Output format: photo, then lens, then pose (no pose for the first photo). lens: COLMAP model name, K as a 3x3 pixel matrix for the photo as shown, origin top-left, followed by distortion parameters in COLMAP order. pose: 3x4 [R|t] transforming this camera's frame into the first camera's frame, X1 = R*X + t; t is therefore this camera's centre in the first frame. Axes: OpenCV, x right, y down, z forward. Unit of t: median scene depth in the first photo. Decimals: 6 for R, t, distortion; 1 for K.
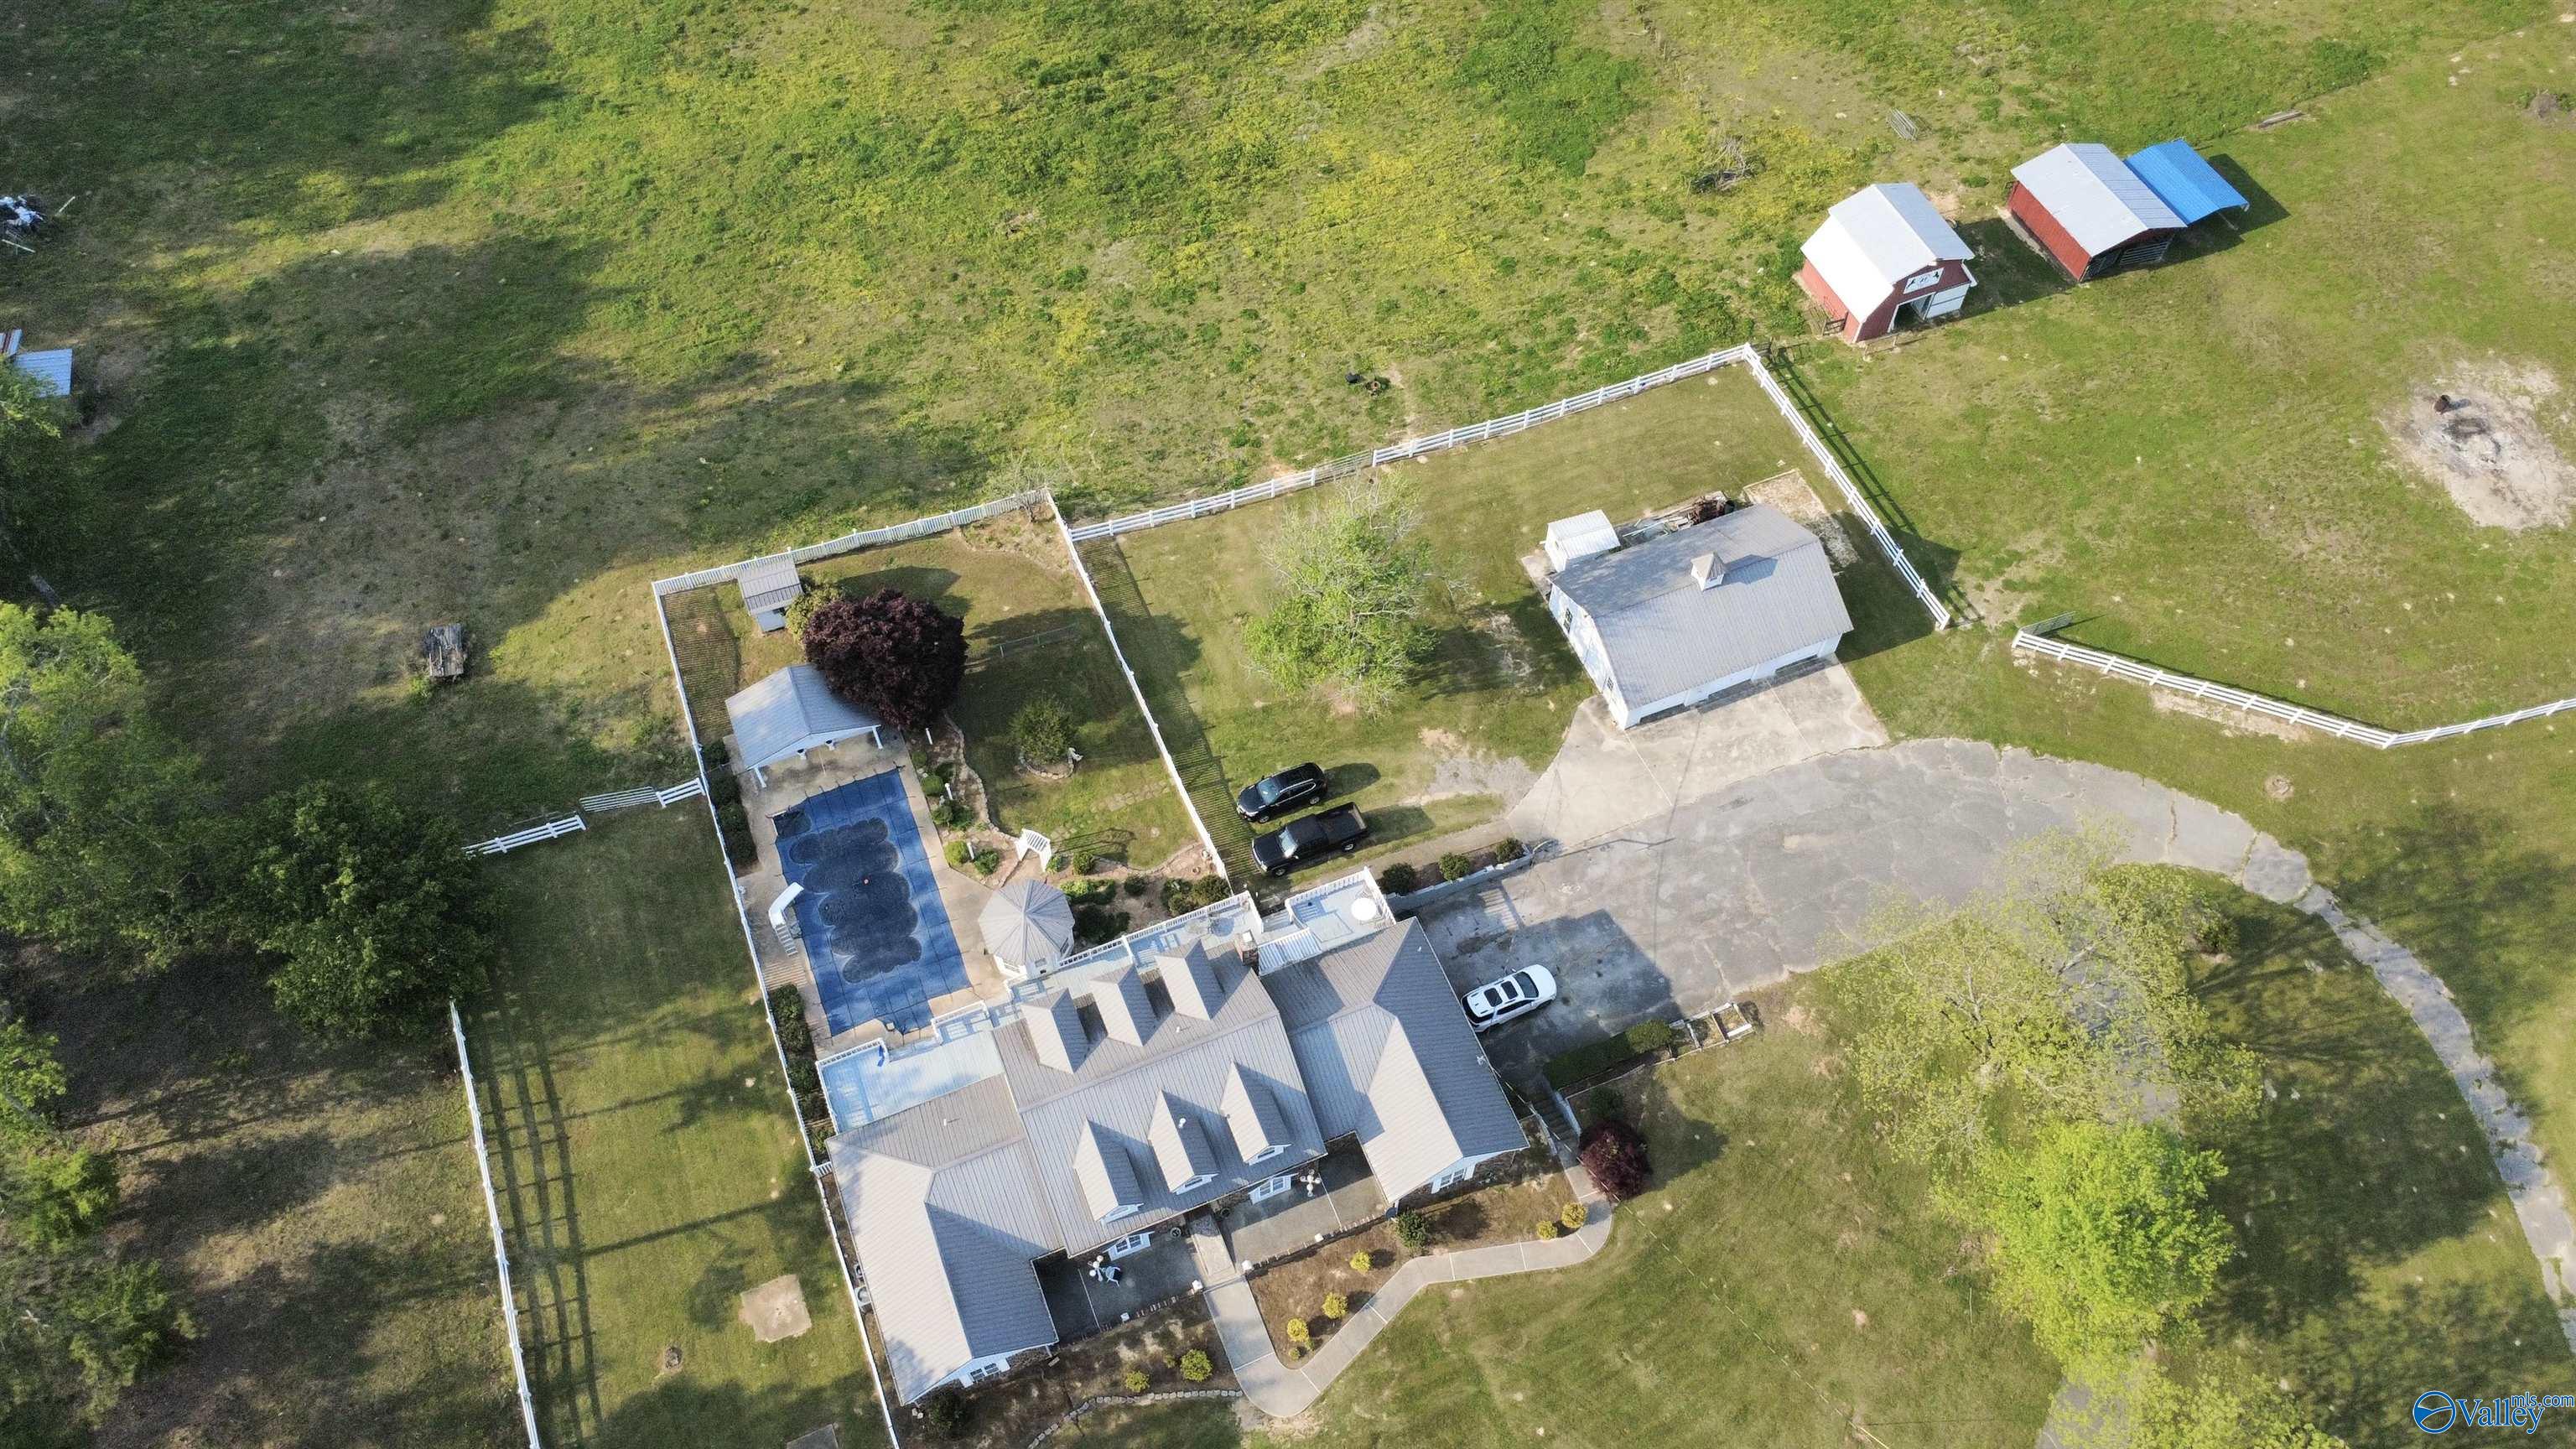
lens RADIAL K [[1867.7, 0, 1283.6], [0, 1867.7, 728.1], [0, 0, 1]] dist [0.001367, 0.000959]
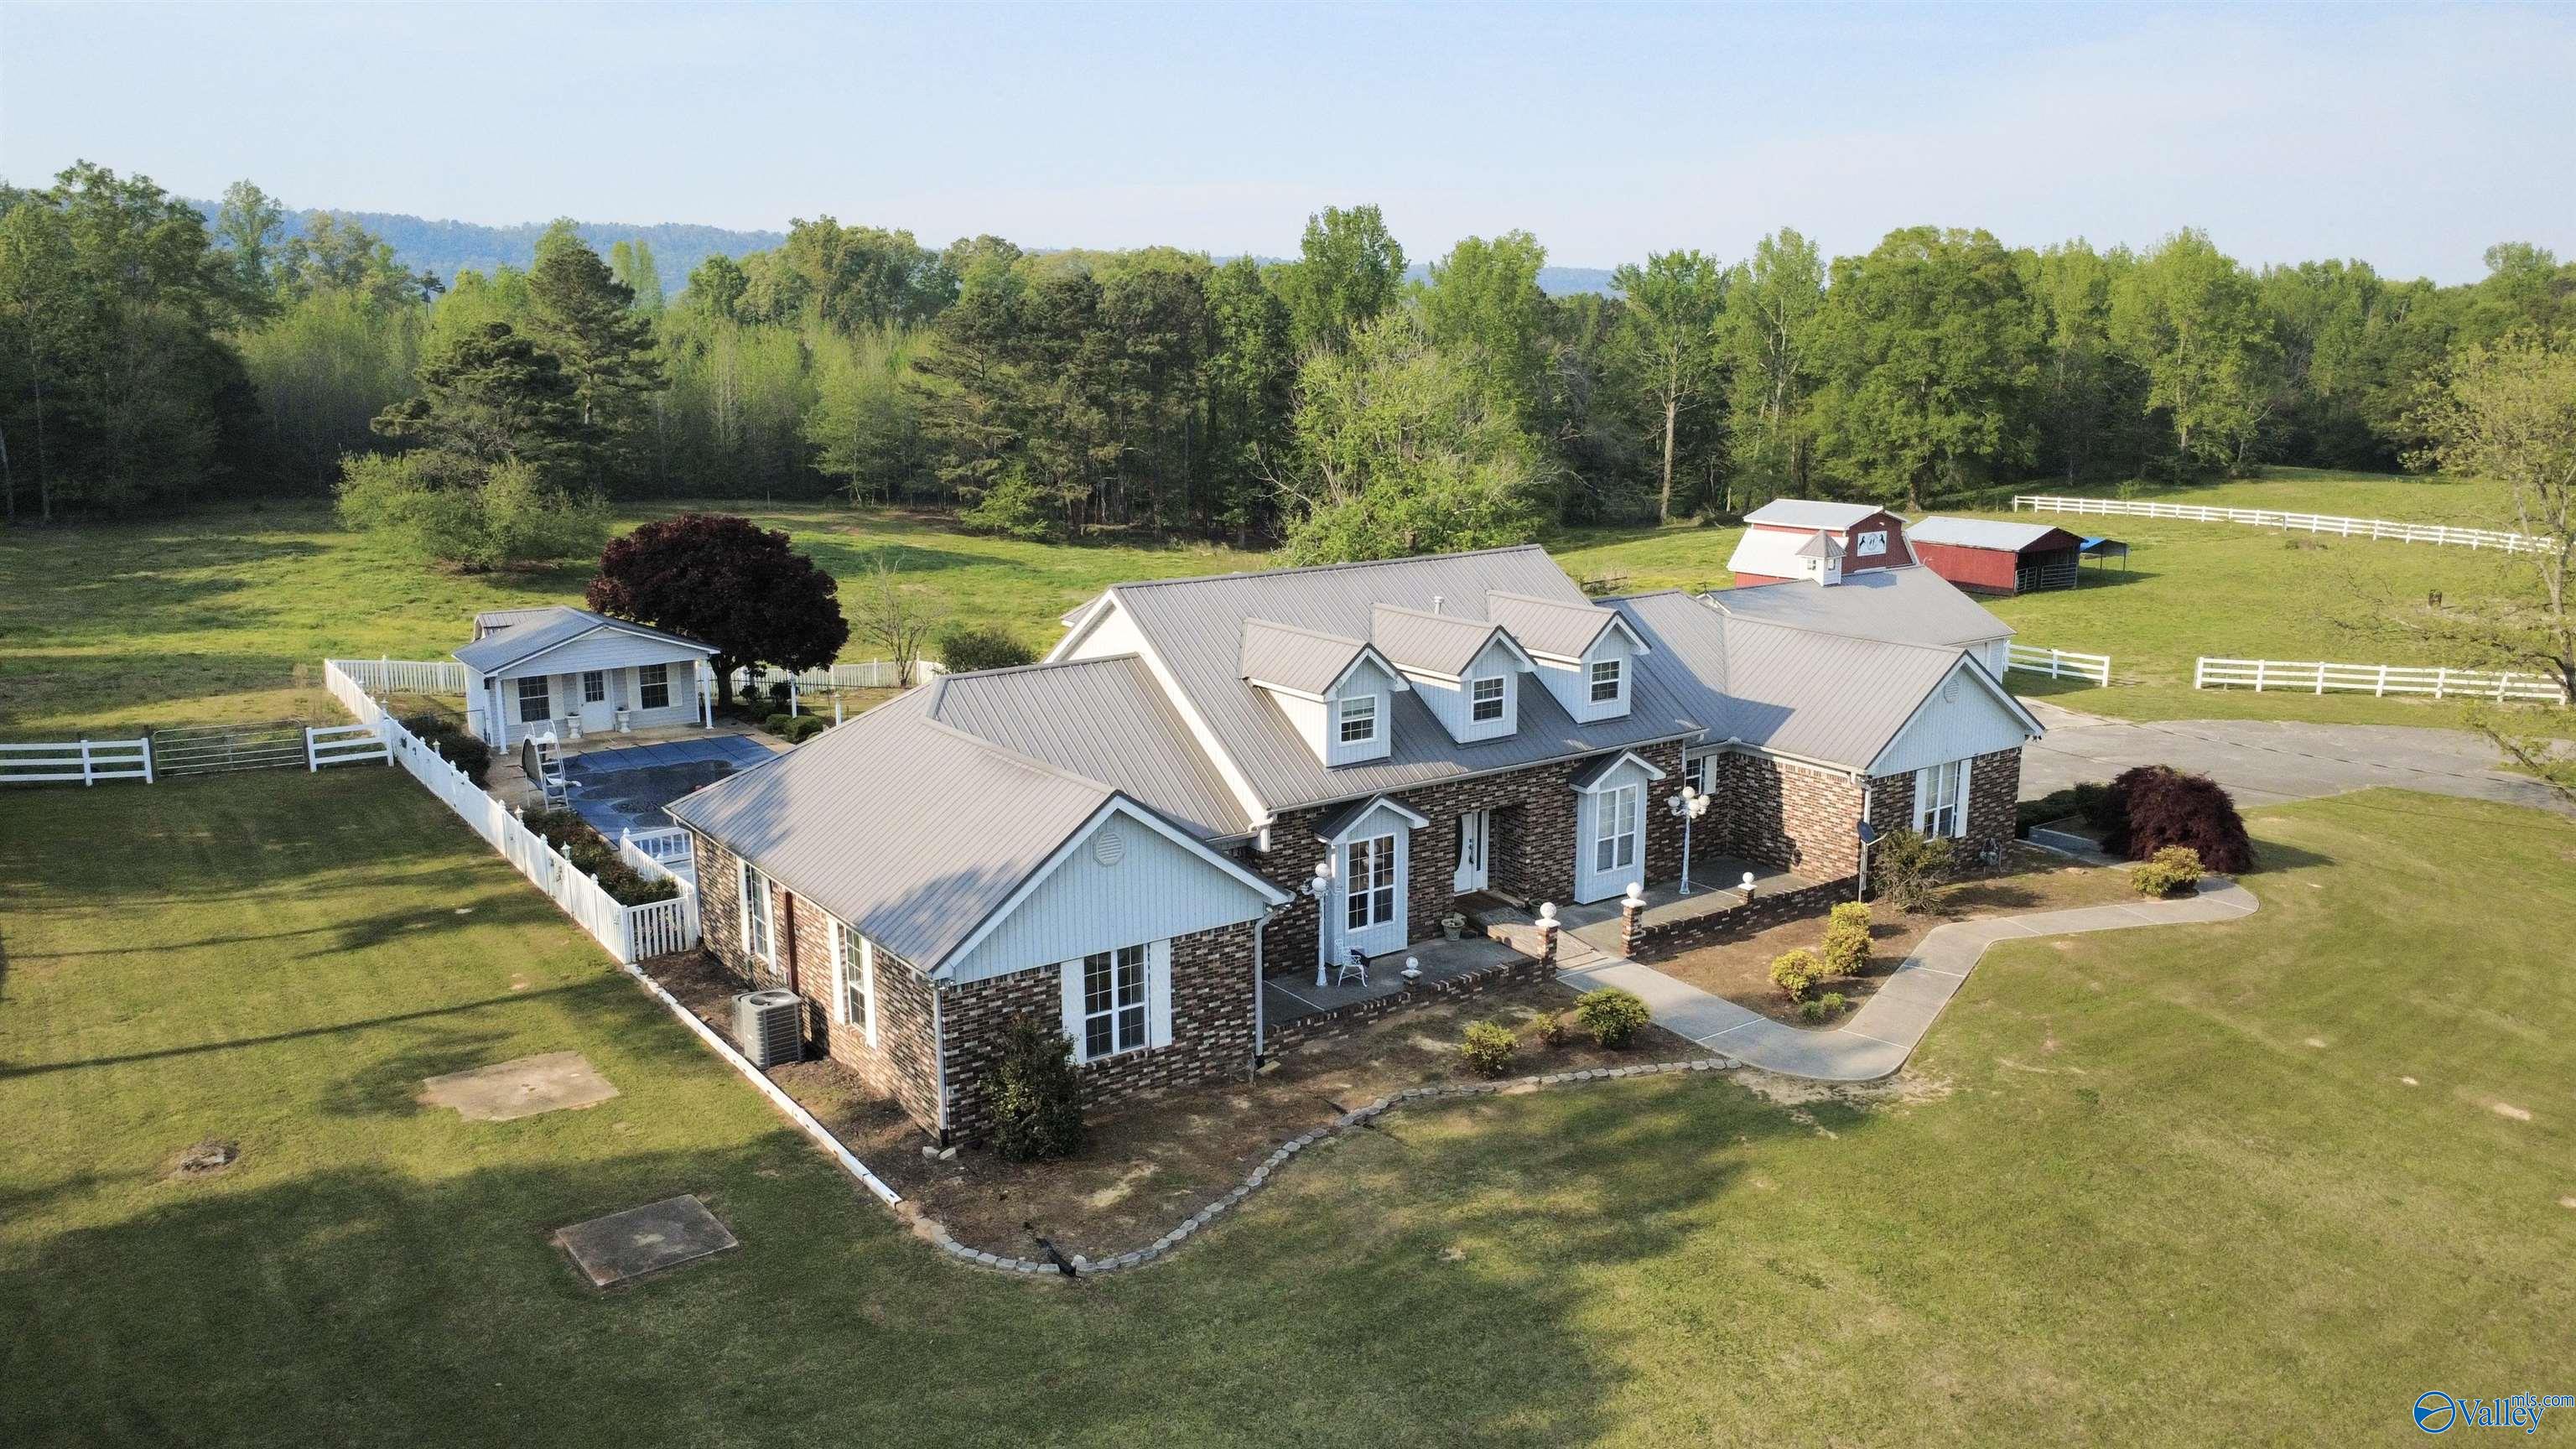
lens RADIAL K [[1867.7, 0, 1283.6], [0, 1867.7, 728.1], [0, 0, 1]] dist [0.001367, 0.000959]
pose [[0.973253, -0.049462, 0.224347, -0.143818], [0.195364, 0.692007, -0.694953, 0.395888], [-0.120876, 0.720194, 0.683161, 0.473745]]
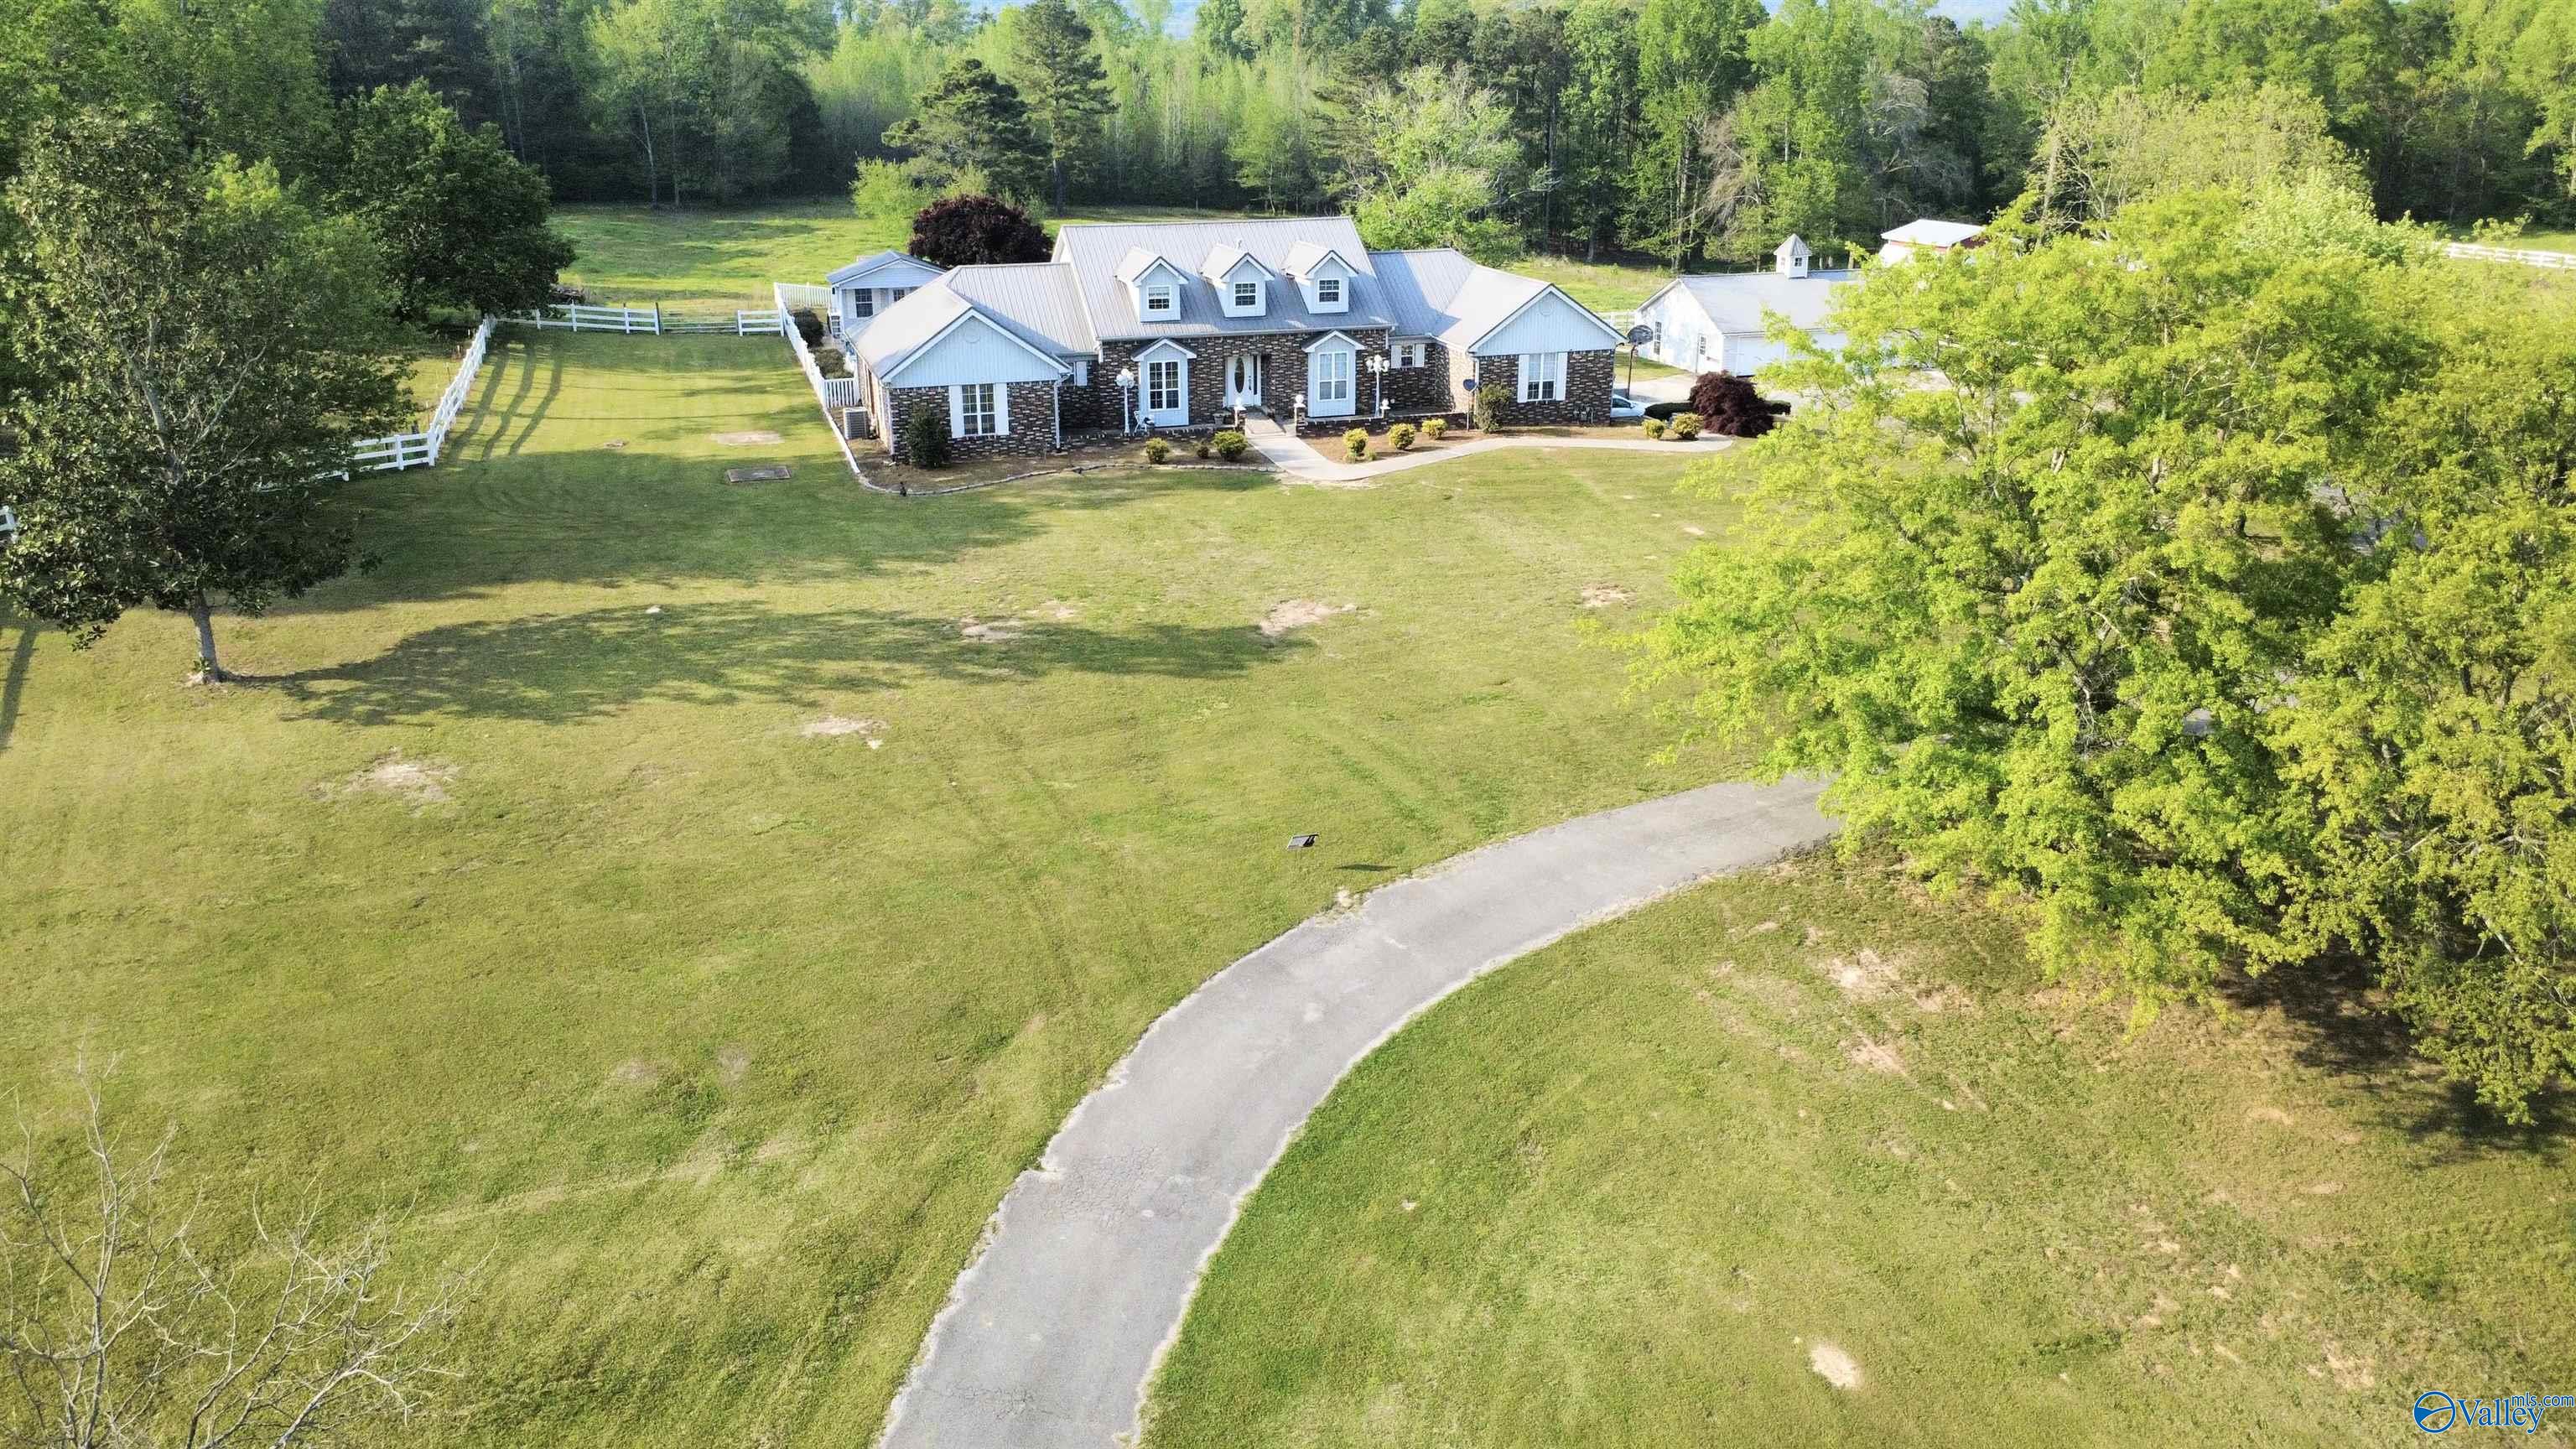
lens RADIAL K [[1866.3, 0, 1275.6], [0, 1866.3, 732.4], [0, 0, 1]] dist [0.005518, -0.003253]
pose [[0.996637, 0.027838, -0.077074, 0.028011], [-0.069230, 0.789272, -0.610129, 0.657009], [0.043848, 0.613412, 0.788545, 0.296774]]
